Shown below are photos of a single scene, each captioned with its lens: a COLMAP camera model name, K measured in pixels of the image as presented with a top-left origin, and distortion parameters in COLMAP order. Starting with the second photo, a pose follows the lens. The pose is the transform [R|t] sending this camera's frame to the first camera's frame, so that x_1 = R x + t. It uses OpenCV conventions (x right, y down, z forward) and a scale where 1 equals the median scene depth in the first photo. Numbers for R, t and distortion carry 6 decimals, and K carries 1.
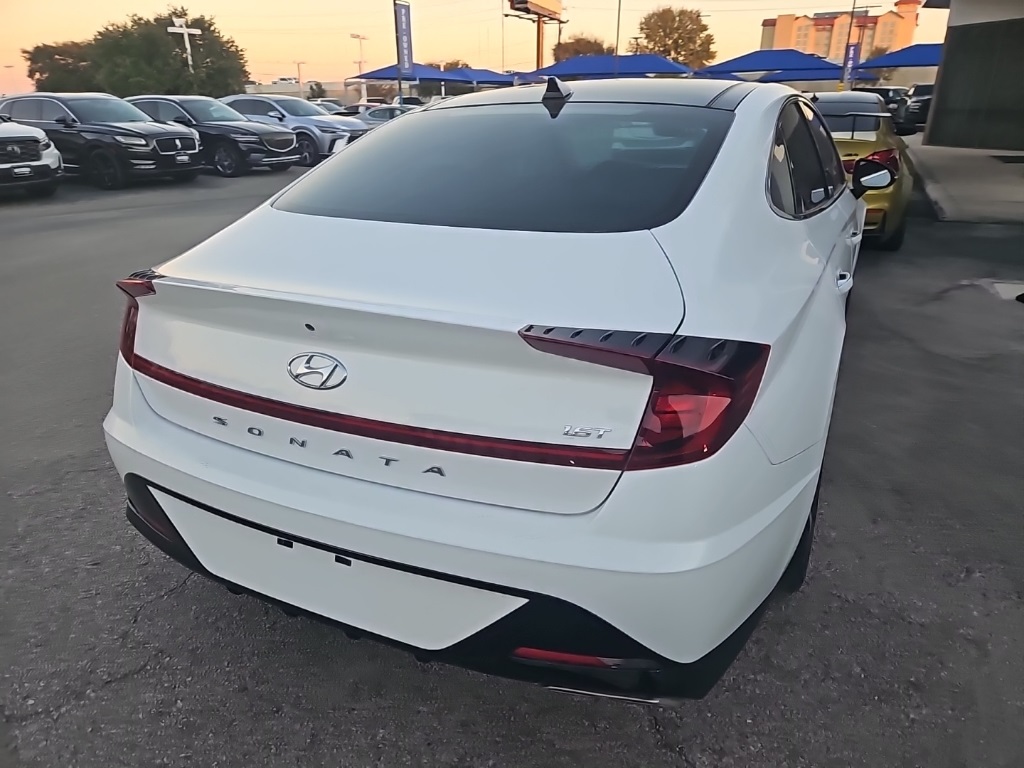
lens RADIAL K [[588.5, 0, 512.0], [0, 588.5, 384.0], [0, 0, 1]] dist [0.057102, -0.036847]
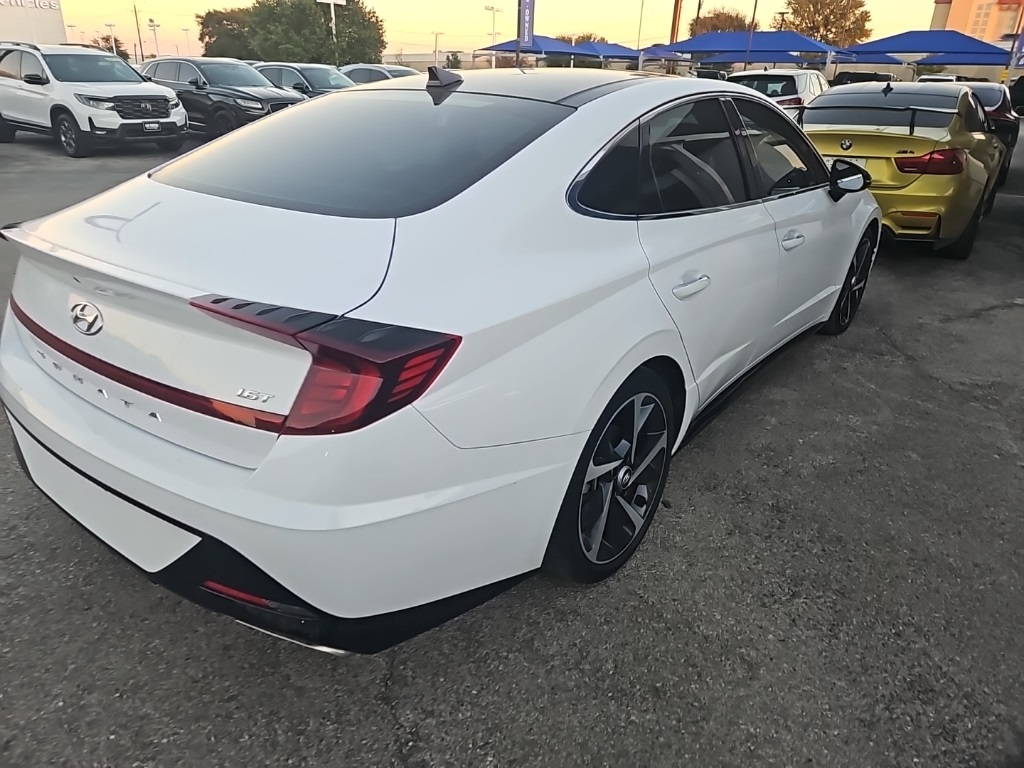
lens RADIAL K [[585.6, 0, 513.1], [0, 585.6, 366.9], [0, 0, 1]] dist [0.059527, -0.035815]
pose [[0.982098, 0.109398, -0.153346, 0.135257], [-0.107299, 0.993985, 0.021928, -0.008576], [0.154822, -0.005082, 0.987929, -0.004406]]
